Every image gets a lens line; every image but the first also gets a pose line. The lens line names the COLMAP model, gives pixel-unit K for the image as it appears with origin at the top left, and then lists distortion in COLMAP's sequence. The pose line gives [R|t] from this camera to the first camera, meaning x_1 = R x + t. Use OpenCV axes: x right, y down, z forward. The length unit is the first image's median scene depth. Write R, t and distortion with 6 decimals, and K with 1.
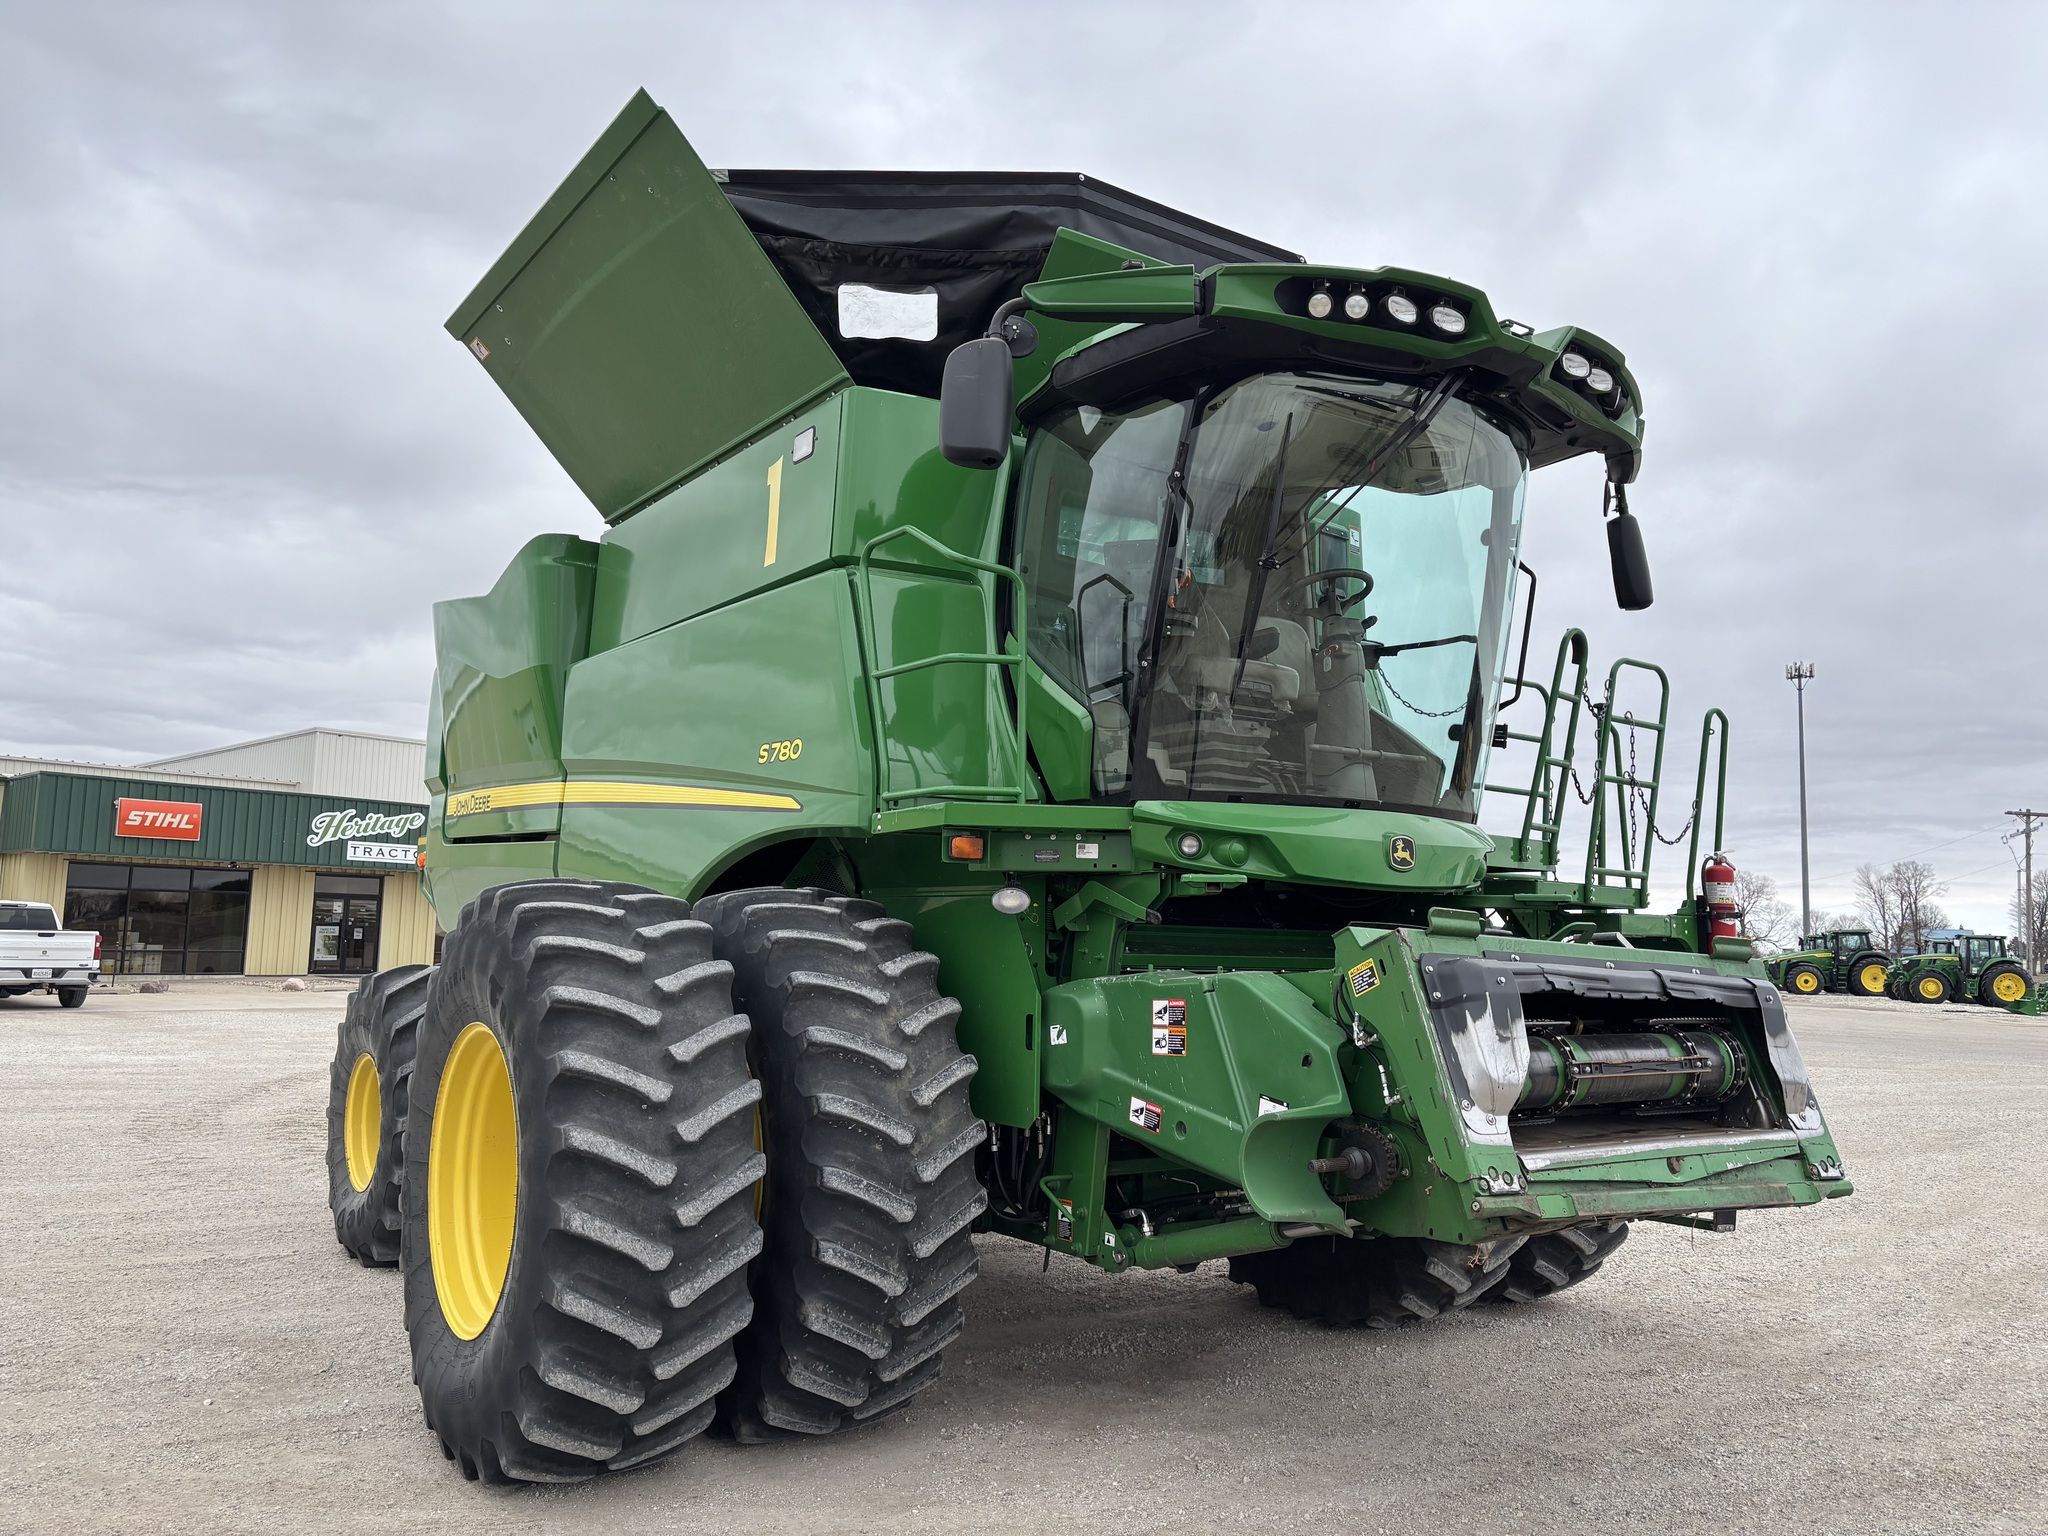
lens RADIAL K [[1527.2, 0, 1037.0], [0, 1527.2, 764.4], [0, 0, 1]] dist [0.039334, -0.035656]
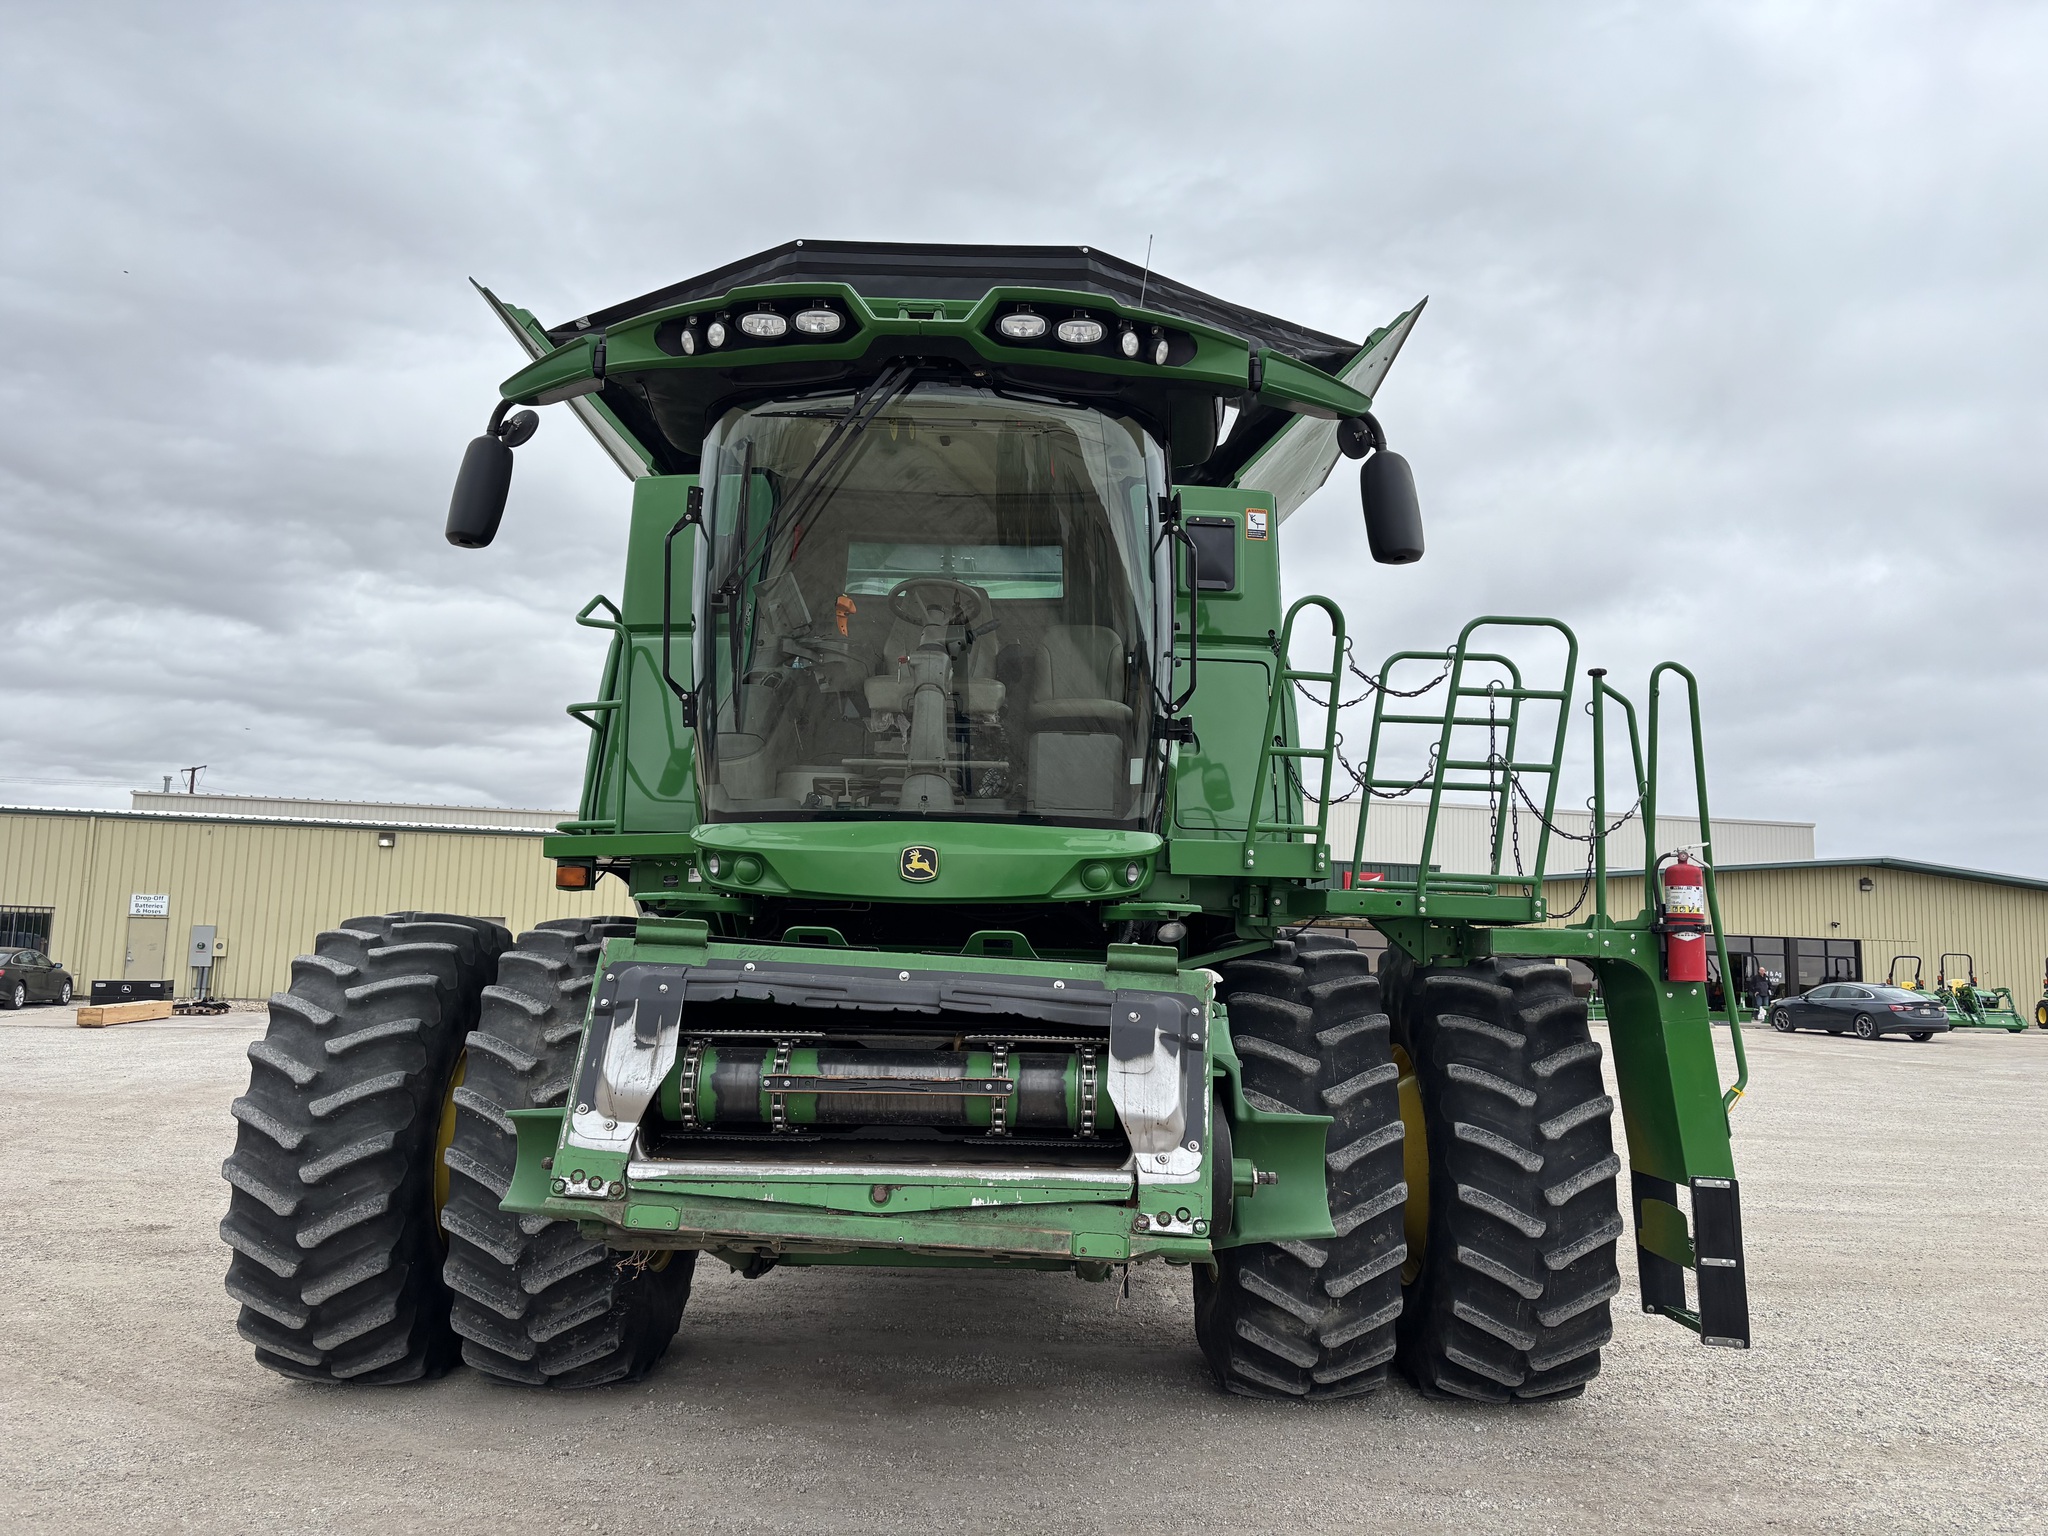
lens RADIAL K [[1527.2, 0, 1036.8], [0, 1527.2, 766.7], [0, 0, 1]] dist [0.039334, -0.035656]
pose [[0.819568, -0.076600, -0.567838, 0.940571], [0.059966, 0.997048, -0.047949, 0.052336], [0.569835, 0.005246, 0.821743, 0.278004]]
